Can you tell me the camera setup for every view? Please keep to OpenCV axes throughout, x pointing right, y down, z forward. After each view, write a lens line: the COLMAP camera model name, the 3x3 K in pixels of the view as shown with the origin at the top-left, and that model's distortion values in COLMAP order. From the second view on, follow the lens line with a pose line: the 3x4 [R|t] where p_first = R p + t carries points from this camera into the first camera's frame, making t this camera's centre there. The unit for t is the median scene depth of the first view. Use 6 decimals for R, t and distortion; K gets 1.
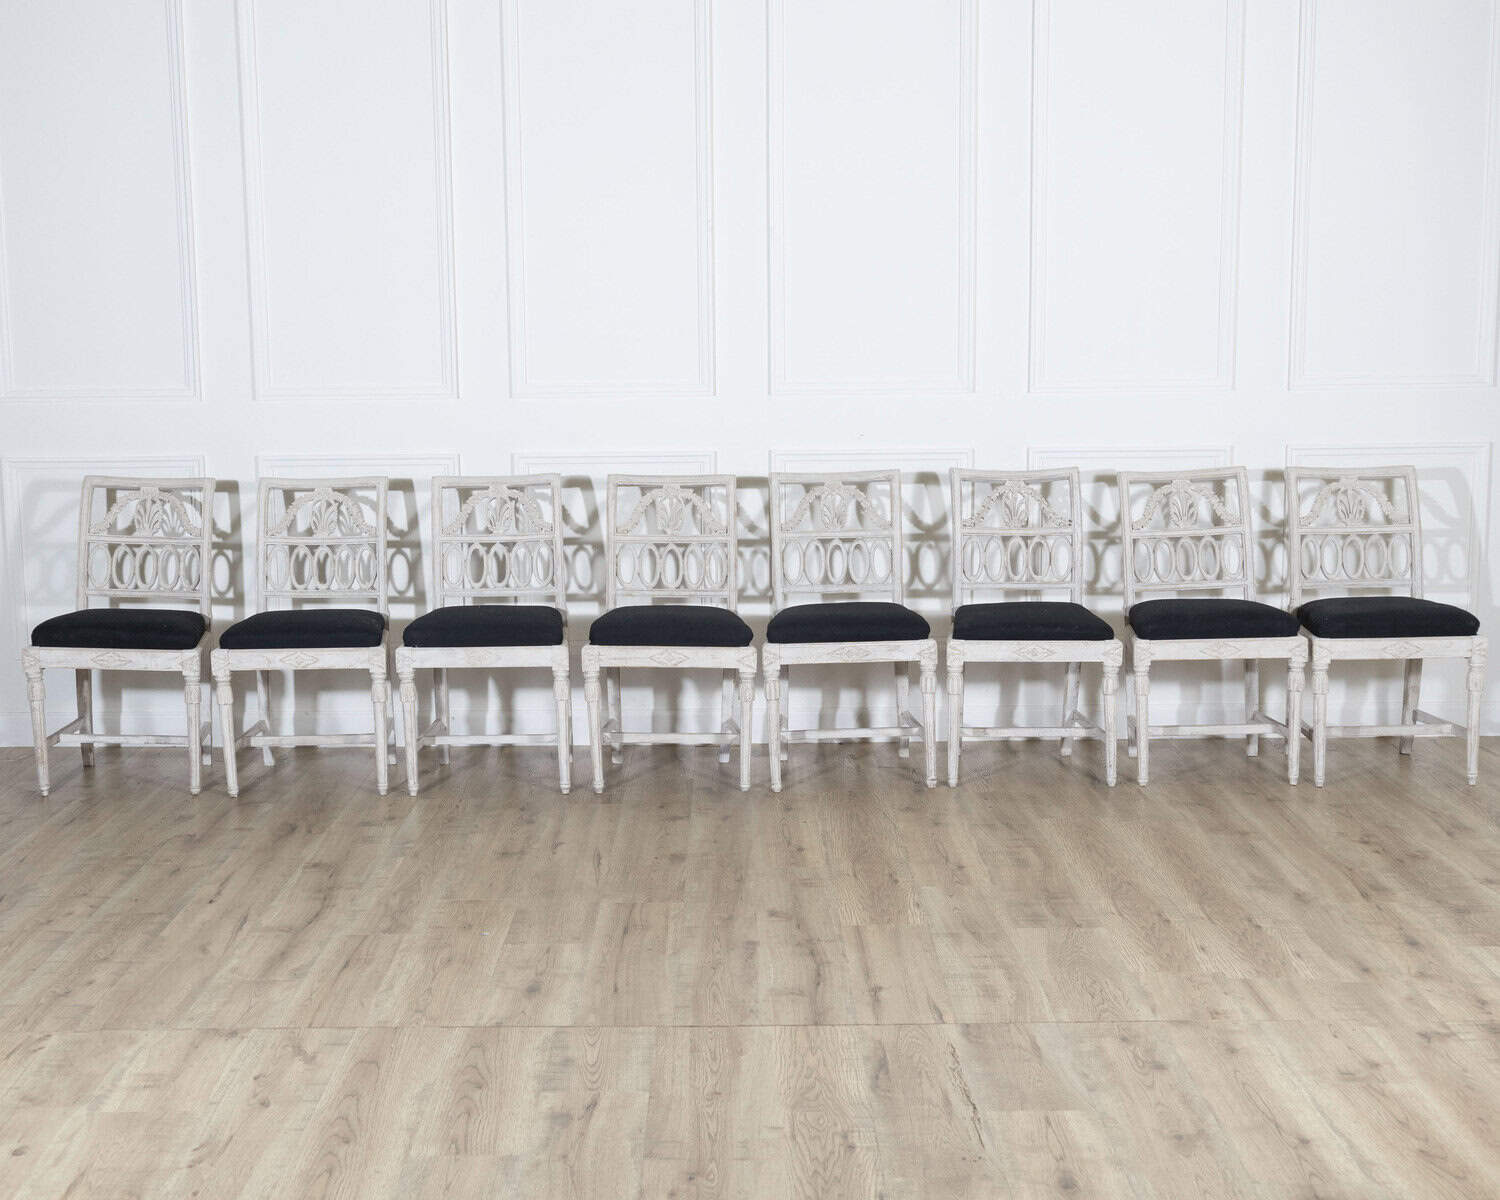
lens RADIAL K [[1570.0, 0, 749.4], [0, 1570.0, 603.0], [0, 0, 1]] dist [0.009045, 0.000352]
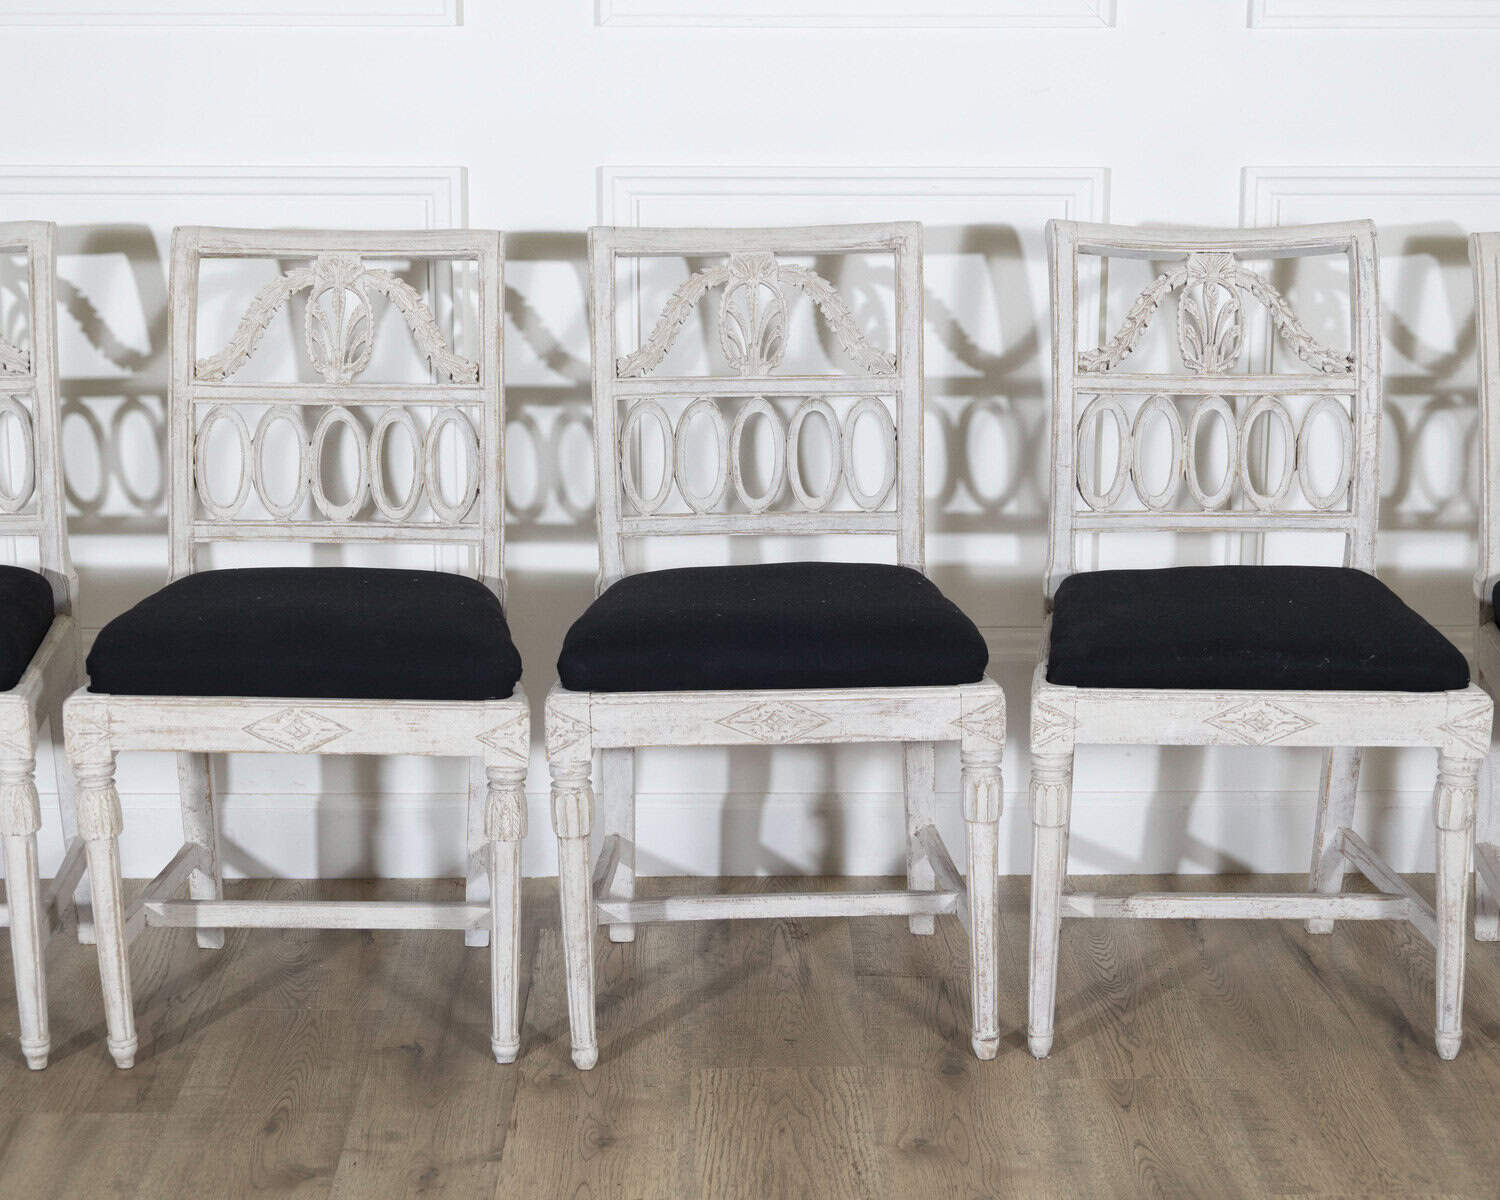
lens RADIAL K [[2636.8, 0, 747.3], [0, 2636.8, 596.6], [0, 0, 1]] dist [0.014157, 0.103438]
pose [[0.999837, 0.008209, 0.016102, 0.040868], [-0.009523, 0.996478, 0.083310, -0.044347], [-0.015362, -0.083449, 0.996394, 0.321516]]
